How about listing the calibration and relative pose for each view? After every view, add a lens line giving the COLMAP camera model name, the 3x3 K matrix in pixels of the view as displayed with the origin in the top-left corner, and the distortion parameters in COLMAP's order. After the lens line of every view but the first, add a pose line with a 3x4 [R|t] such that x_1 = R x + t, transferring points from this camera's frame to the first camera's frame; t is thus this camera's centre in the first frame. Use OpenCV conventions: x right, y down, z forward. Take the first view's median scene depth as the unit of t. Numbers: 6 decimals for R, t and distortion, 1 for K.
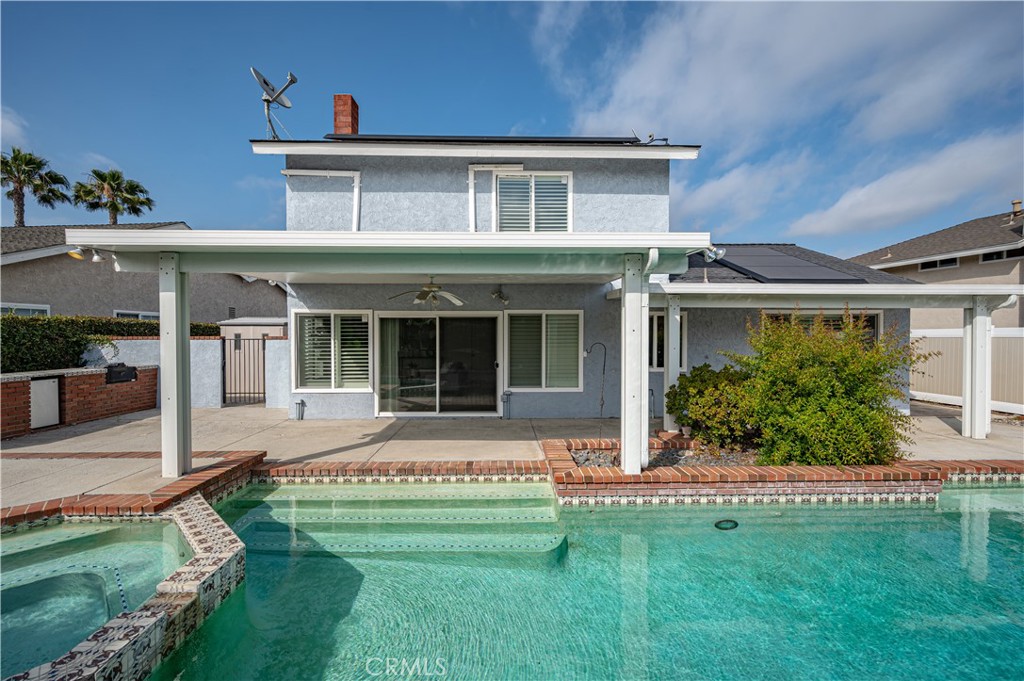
lens RADIAL K [[419.7, 0, 509.1], [0, 419.7, 337.5], [0, 0, 1]] dist [-0.001382, 0.000547]
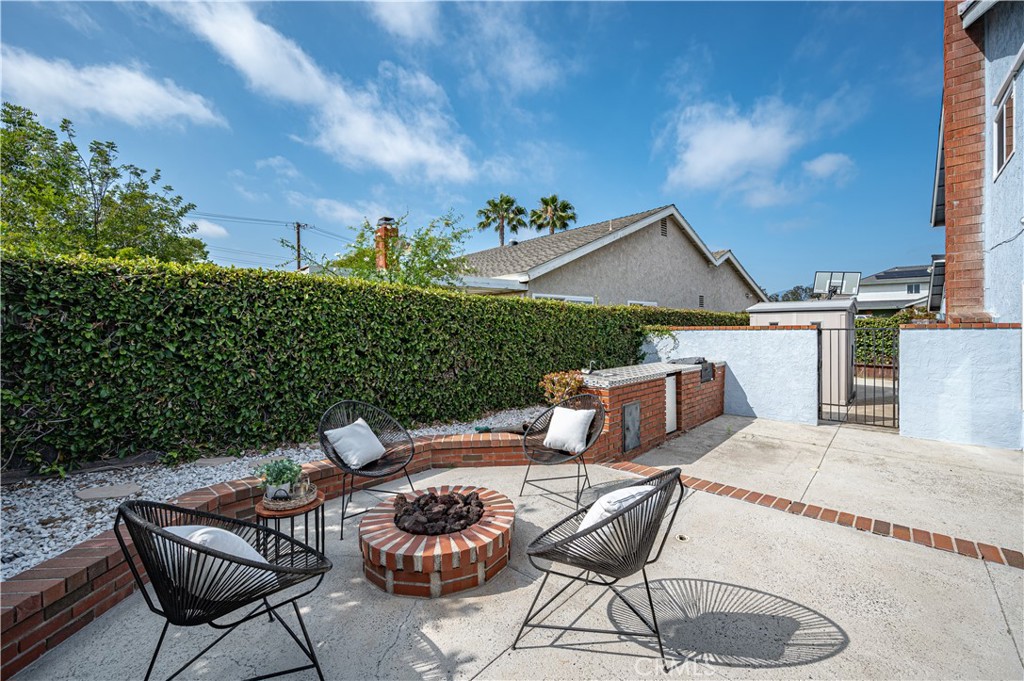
lens RADIAL K [[419.7, 0, 527.5], [0, 419.7, 333.5], [0, 0, 1]] dist [-0.001382, 0.000547]
pose [[0.729492, 0.003156, -0.683982, -0.623159], [0.003202, 0.999963, 0.008029, 0.004453], [0.683982, -0.008047, 0.729455, 0.159896]]
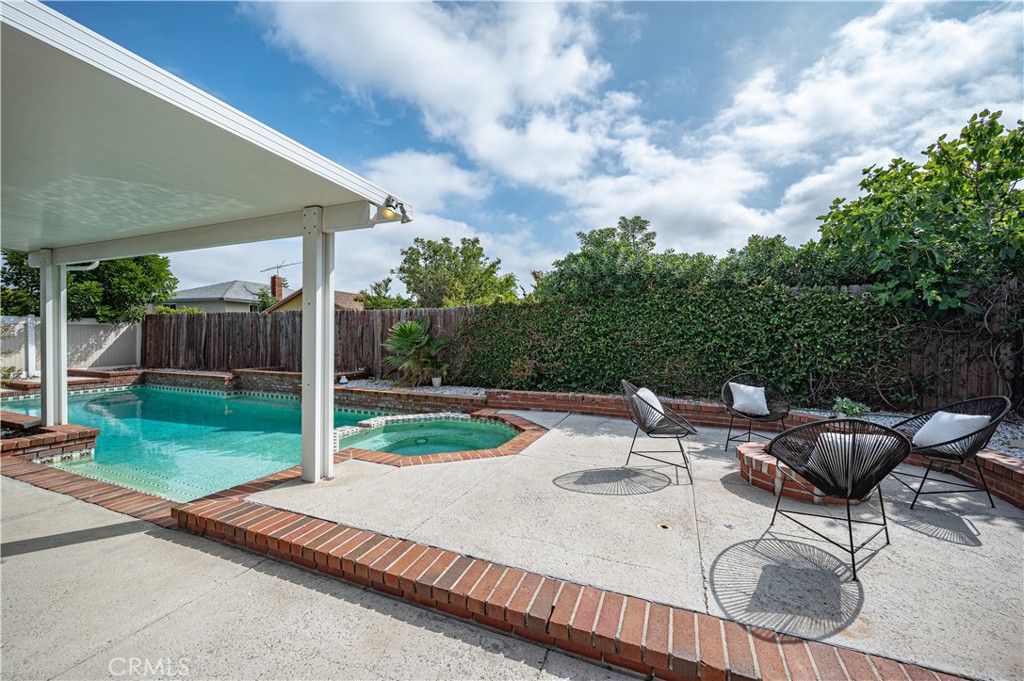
lens RADIAL K [[419.7, 0, 517.7], [0, 419.7, 336.1], [0, 0, 1]] dist [-0.001382, 0.000547]
pose [[-0.916303, -0.008944, 0.400386, -0.799823], [-0.006605, 0.999952, 0.007222, 0.020749], [-0.400431, 0.003972, -0.916318, 0.891530]]
